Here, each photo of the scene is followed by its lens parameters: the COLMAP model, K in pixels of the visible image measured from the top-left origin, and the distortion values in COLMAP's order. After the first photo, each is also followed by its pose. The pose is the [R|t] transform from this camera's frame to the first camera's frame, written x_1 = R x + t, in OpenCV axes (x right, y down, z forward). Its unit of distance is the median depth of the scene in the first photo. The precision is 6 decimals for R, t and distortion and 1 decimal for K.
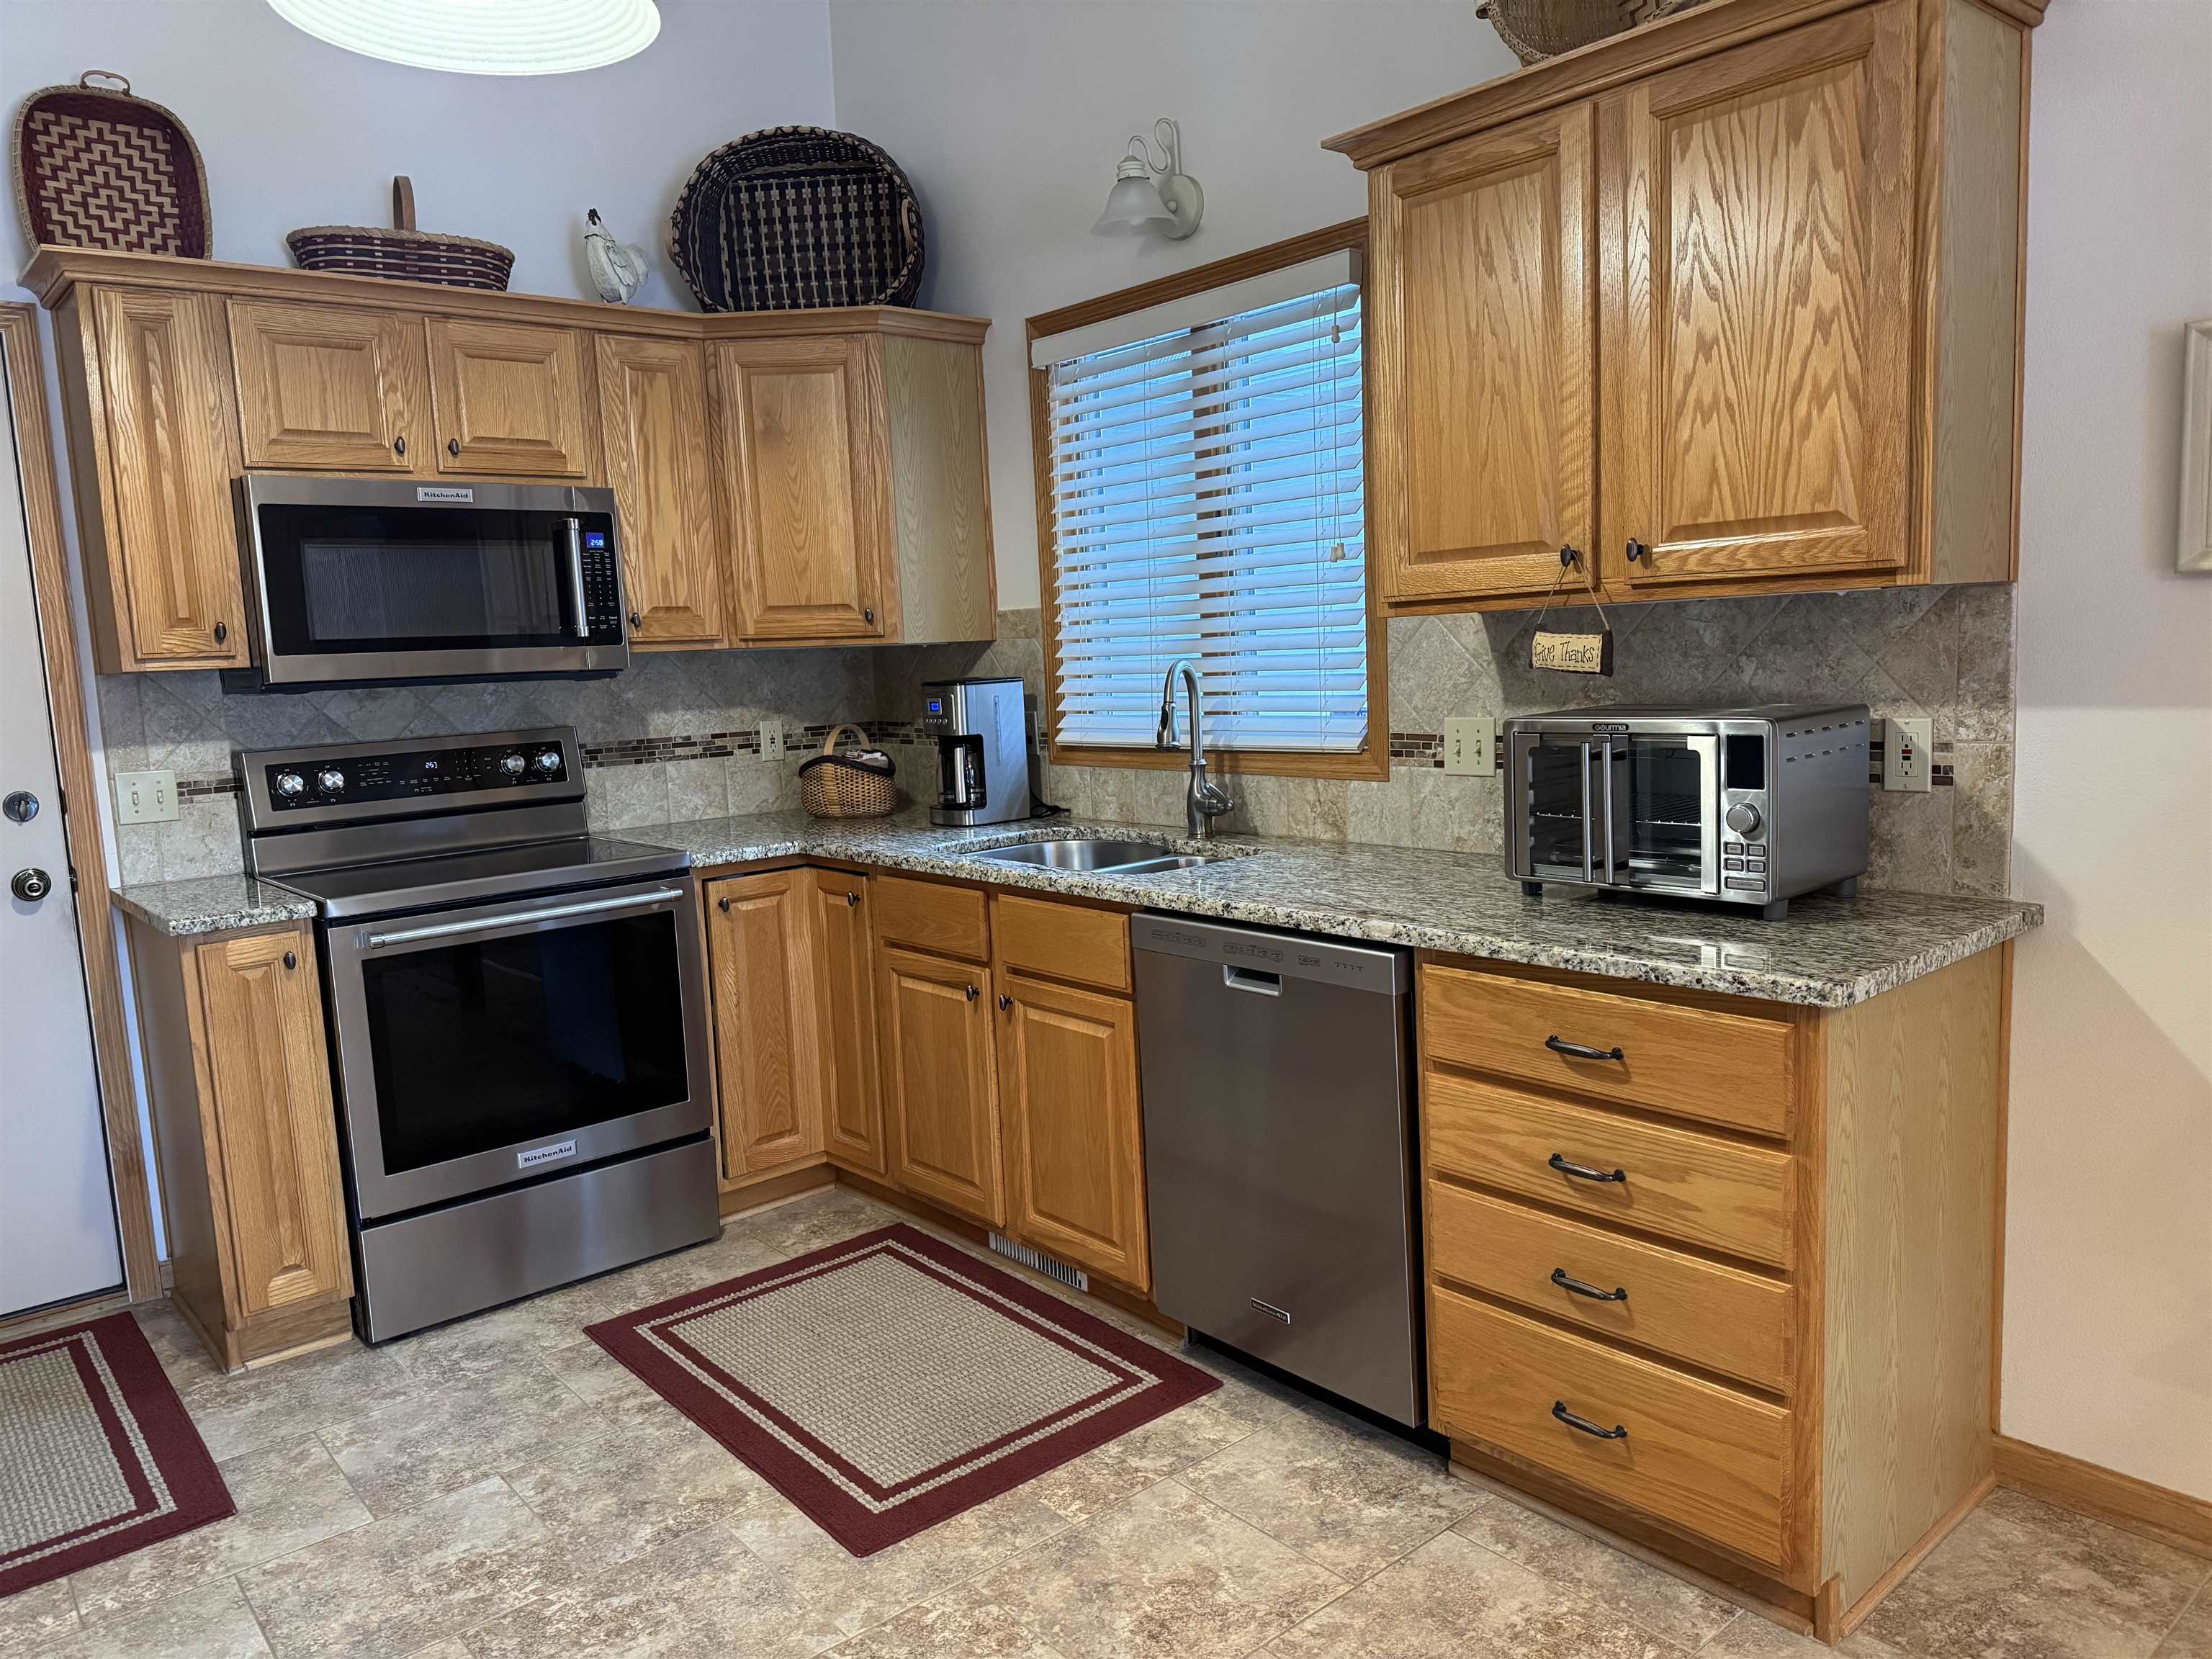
lens RADIAL K [[1554.6, 0, 1102.1], [0, 1554.6, 833.3], [0, 0, 1]] dist [0.050359, -0.050287]
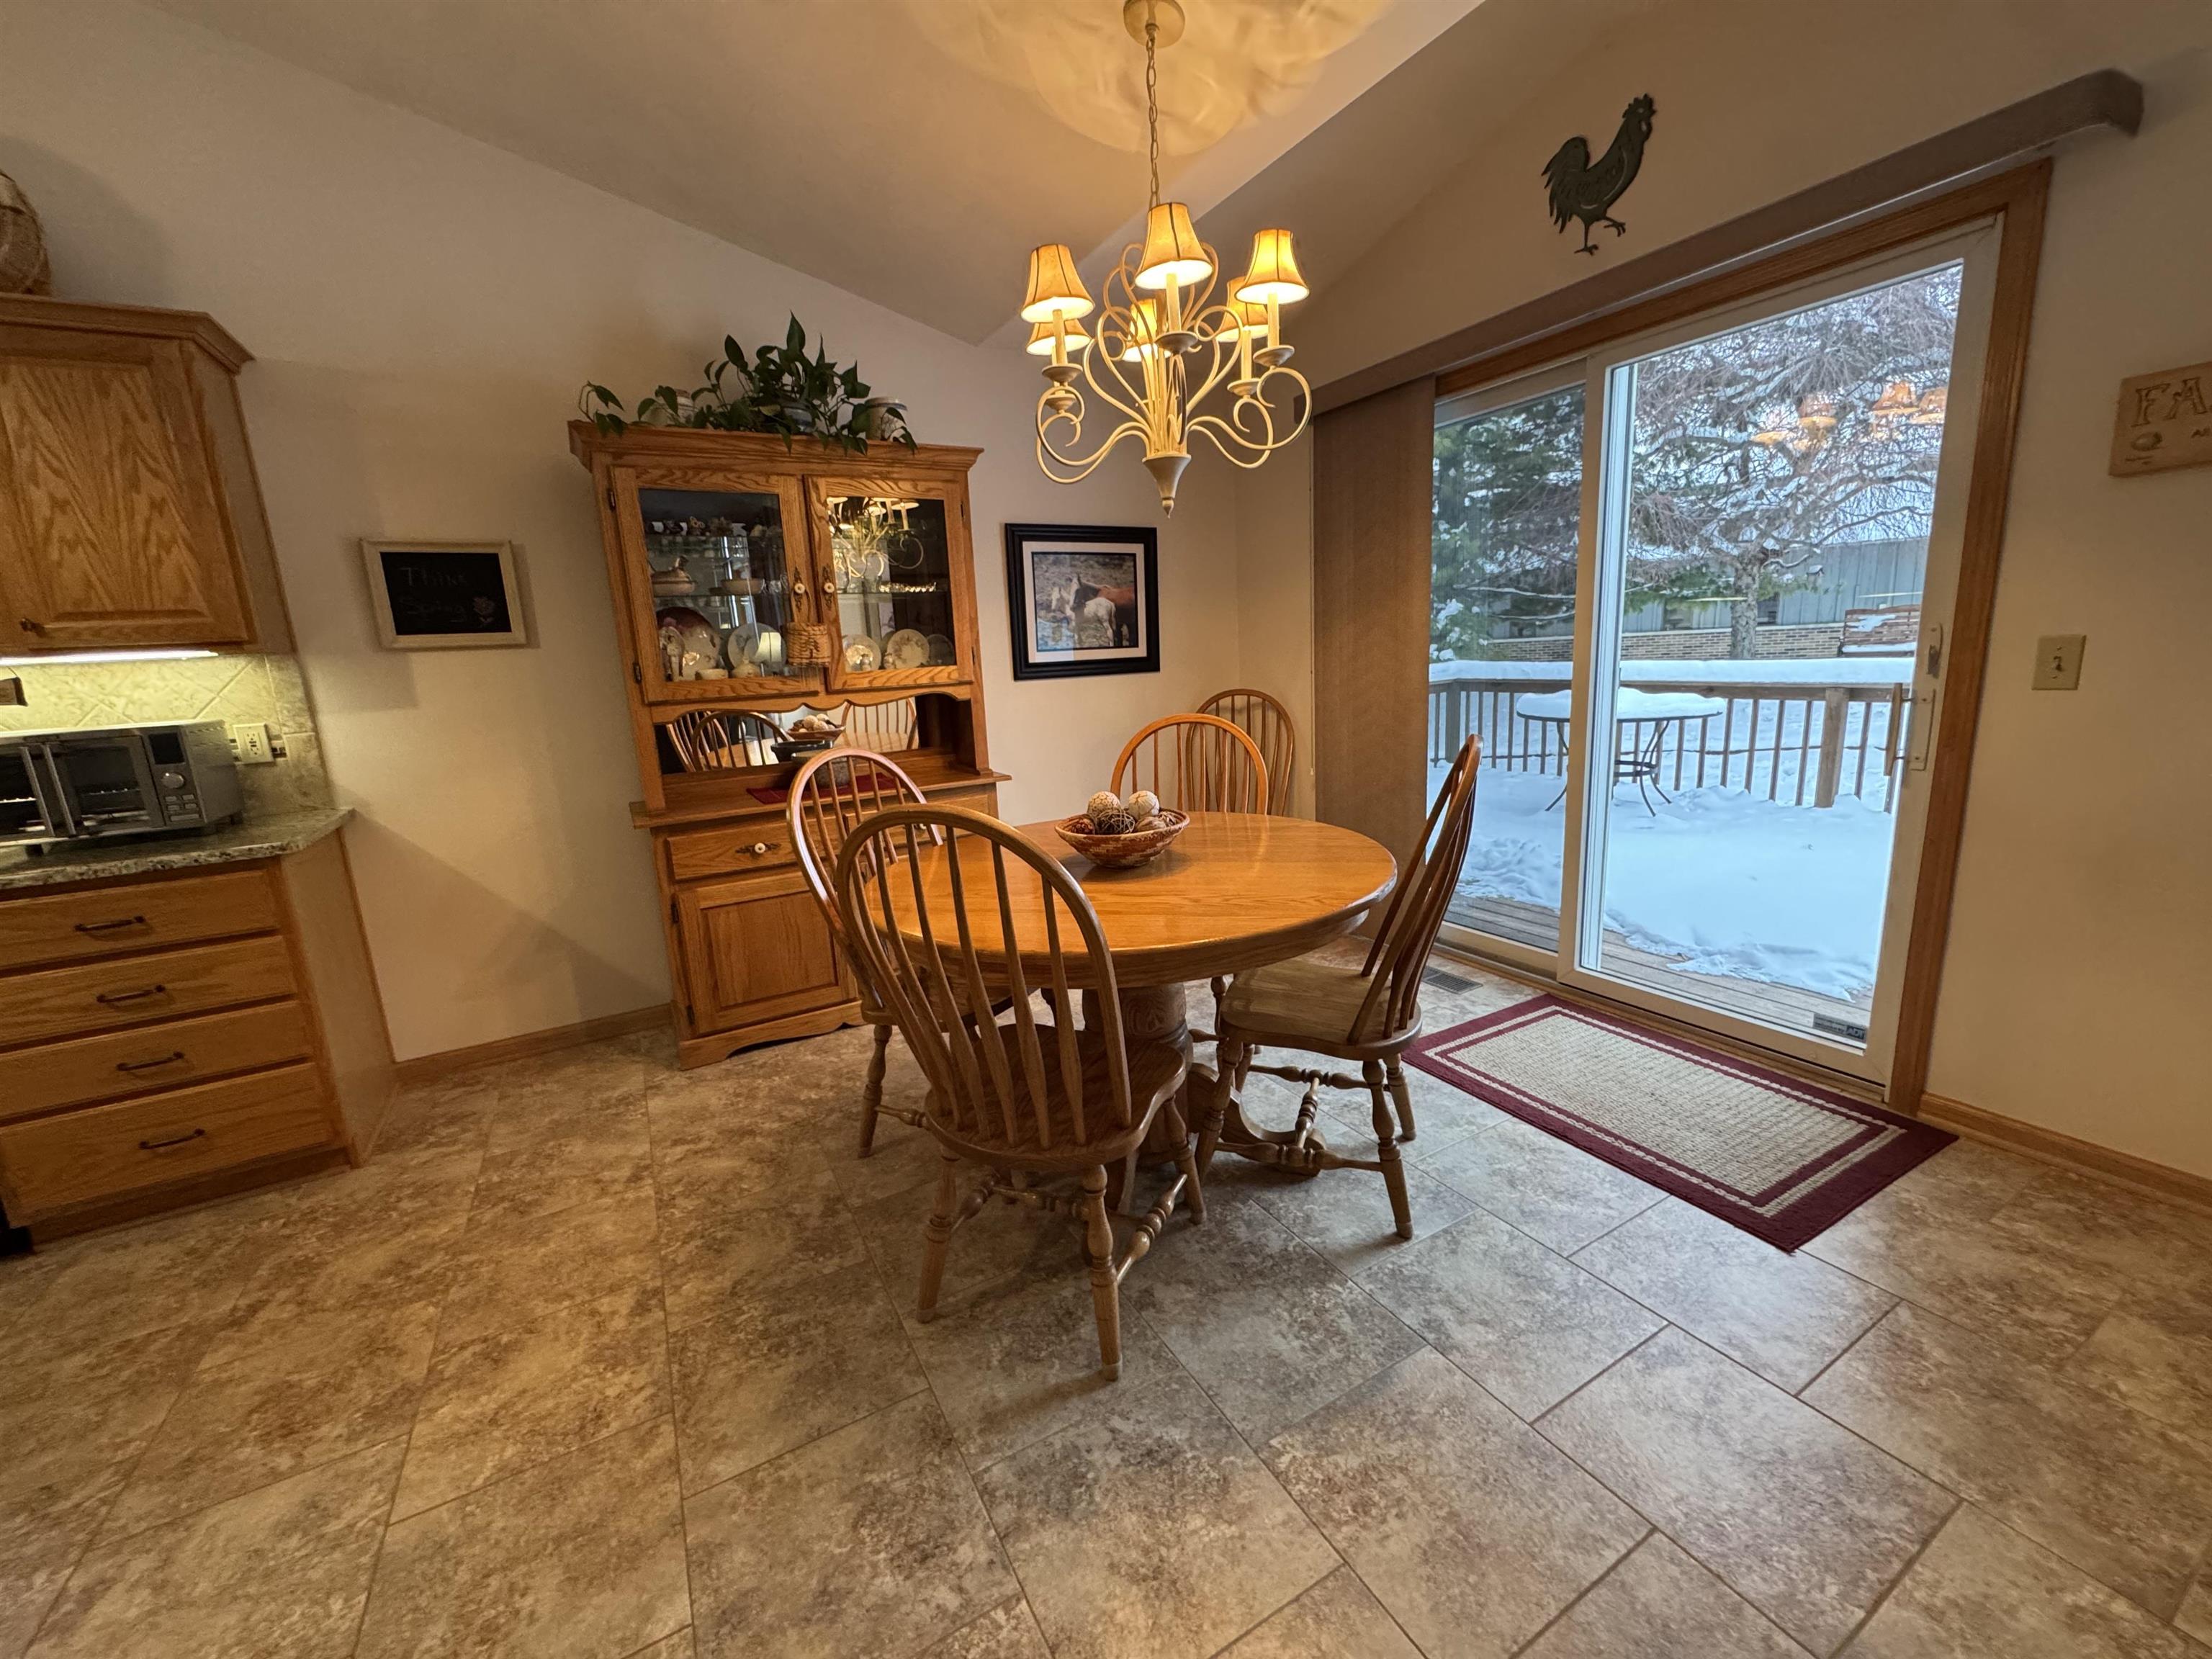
lens RADIAL K [[880.6, 0, 1105.4], [0, 880.6, 826.2], [0, 0, 1]] dist [-0.003603, 0.000764]
pose [[0.190055, -0.157574, 0.969046, -0.275575], [0.170429, 0.977346, 0.125498, 0.073402], [-0.966868, 0.141302, 0.212605, -0.170245]]
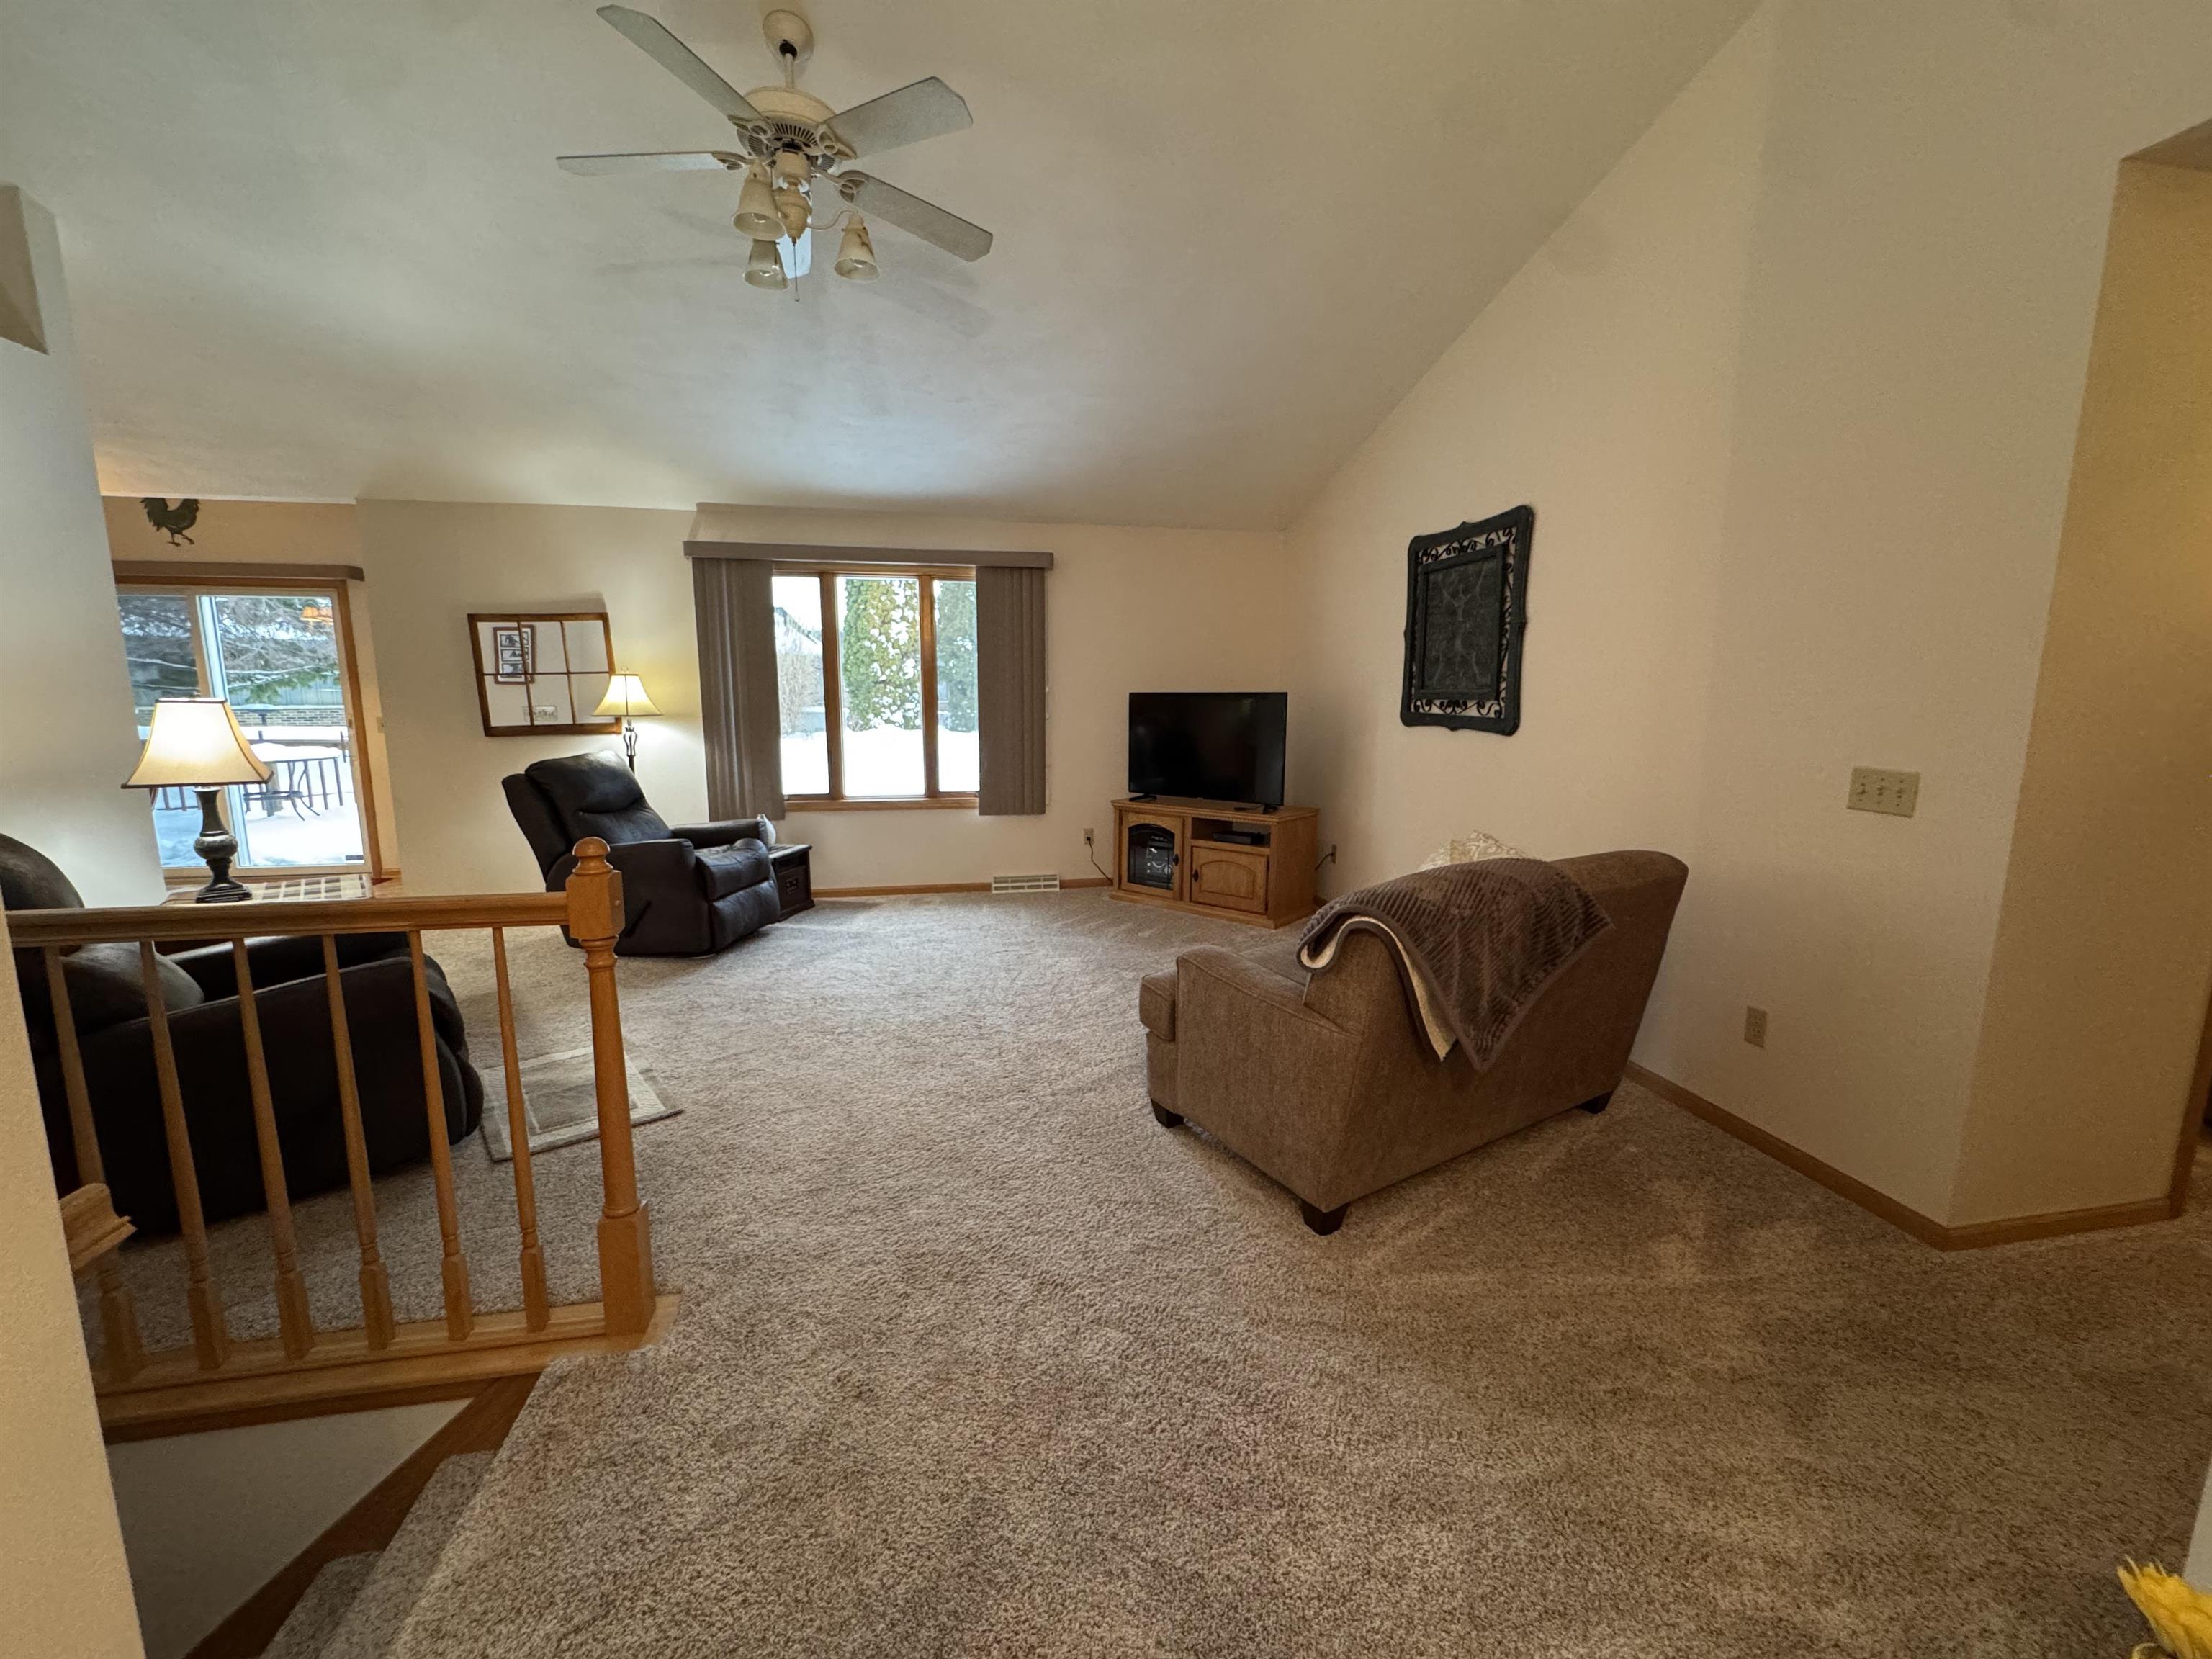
lens RADIAL K [[880.6, 0, 1104.8], [0, 880.6, 832.0], [0, 0, 1]] dist [-0.003603, 0.000764]
pose [[-0.866437, -0.034064, 0.498123, -2.120205], [0.100461, 0.965372, 0.240758, 0.068253], [-0.489075, 0.258644, -0.833012, 0.273623]]
